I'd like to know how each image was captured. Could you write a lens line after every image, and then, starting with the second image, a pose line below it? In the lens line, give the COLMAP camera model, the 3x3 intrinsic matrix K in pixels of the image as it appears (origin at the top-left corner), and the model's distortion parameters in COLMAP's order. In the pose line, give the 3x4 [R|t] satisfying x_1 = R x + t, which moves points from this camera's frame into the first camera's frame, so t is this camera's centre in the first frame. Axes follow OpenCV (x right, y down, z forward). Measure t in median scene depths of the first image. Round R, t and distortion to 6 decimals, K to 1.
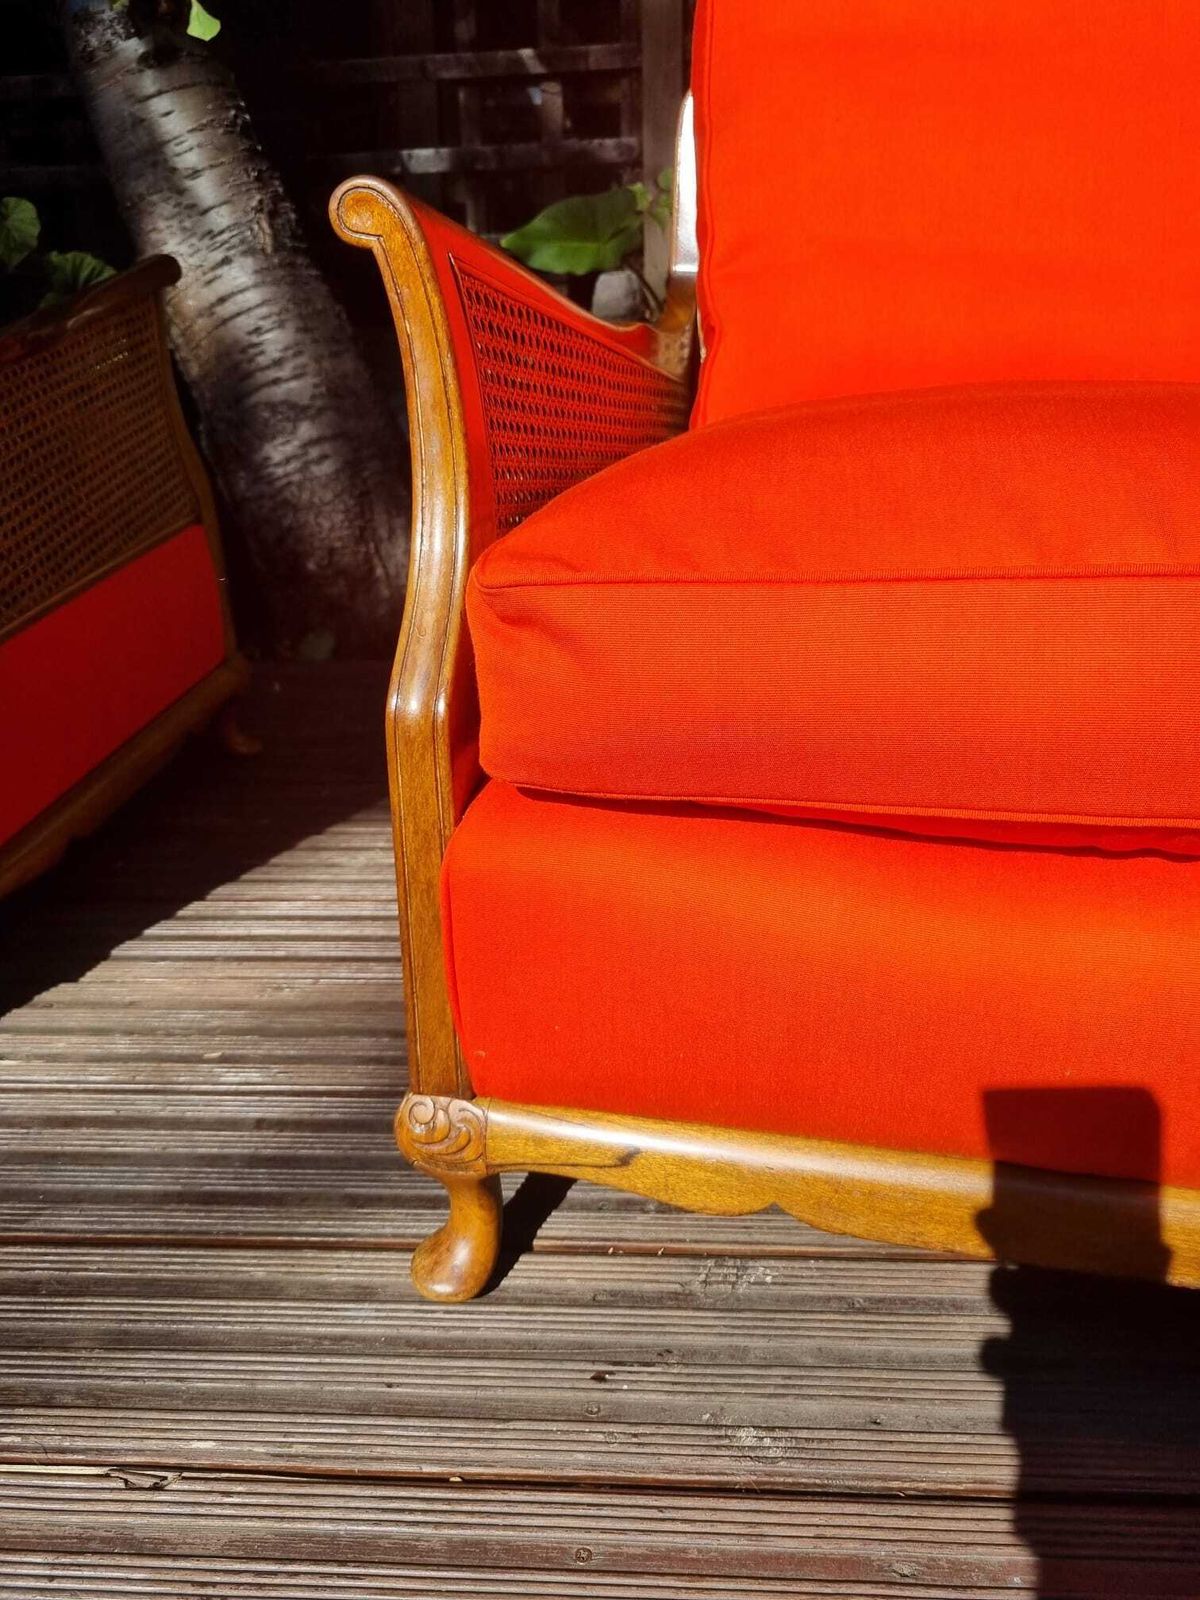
lens RADIAL K [[1218.4, 0, 584.5], [0, 1218.4, 793.6], [0, 0, 1]] dist [0.030440, -0.028978]
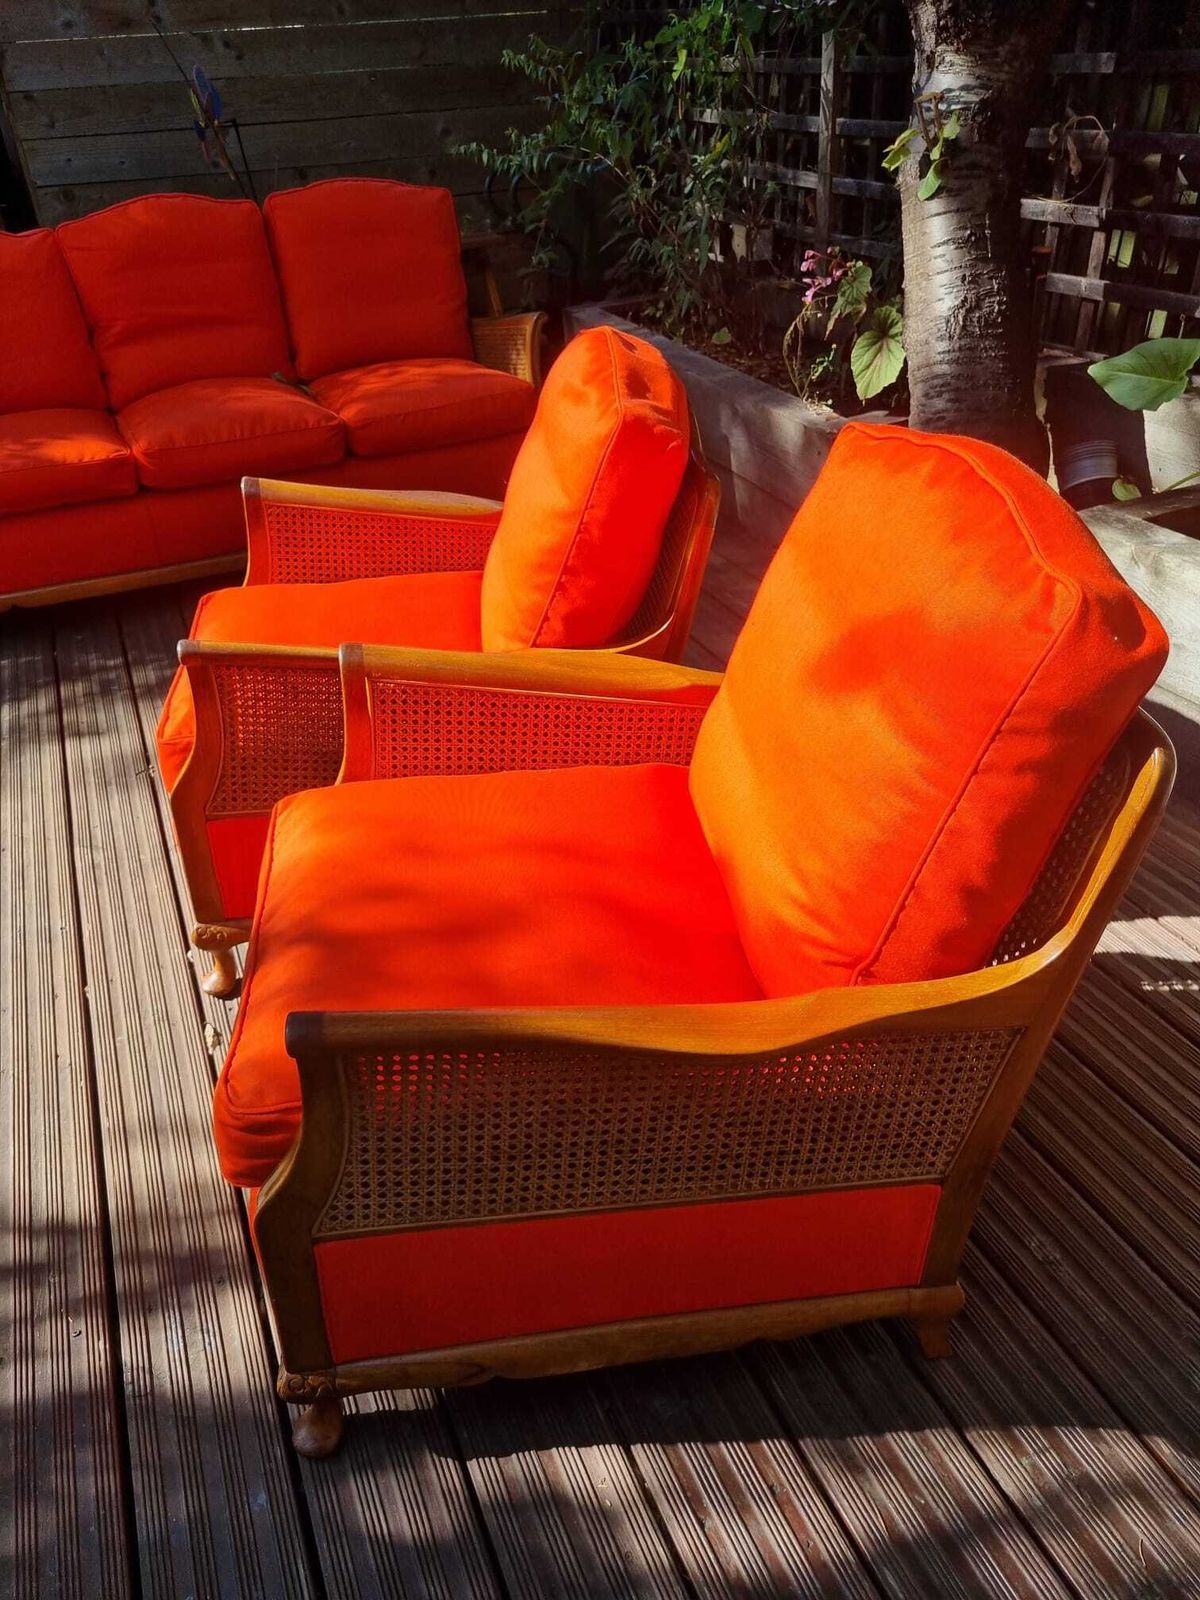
lens RADIAL K [[1212.5, 0, 592.6], [0, 1212.5, 806.0], [0, 0, 1]] dist [0.043291, -0.030858]
pose [[0.445950, 0.480662, -0.755045, 2.265971], [-0.304735, 0.874709, 0.376856, -1.025158], [0.841585, 0.062030, 0.536551, -0.085468]]
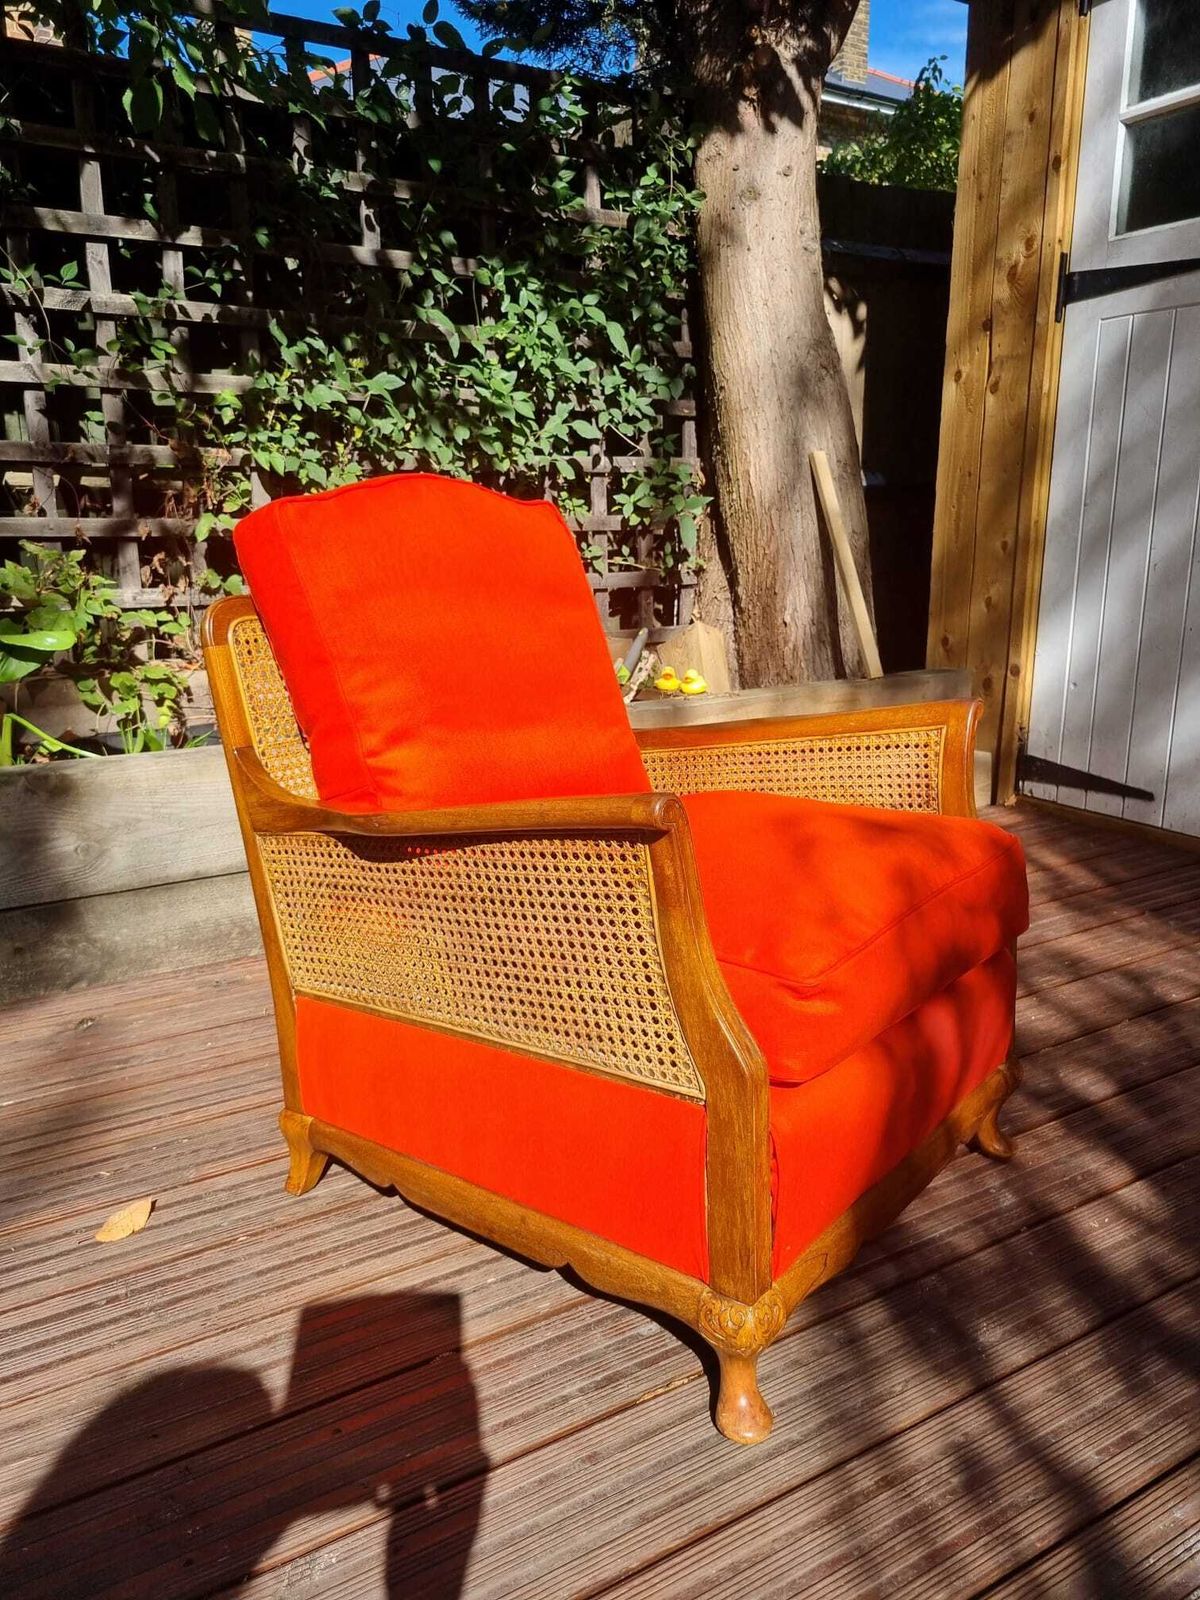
lens RADIAL K [[1211.0, 0, 600.0], [0, 1211.0, 800.0], [0, 0, 1]] dist [0.044714, -0.031859]
pose [[0.817507, -0.101343, 0.566932, -0.297139], [0.196463, 0.974421, -0.109113, -0.221114], [-0.541372, 0.200582, 0.816506, -0.446039]]
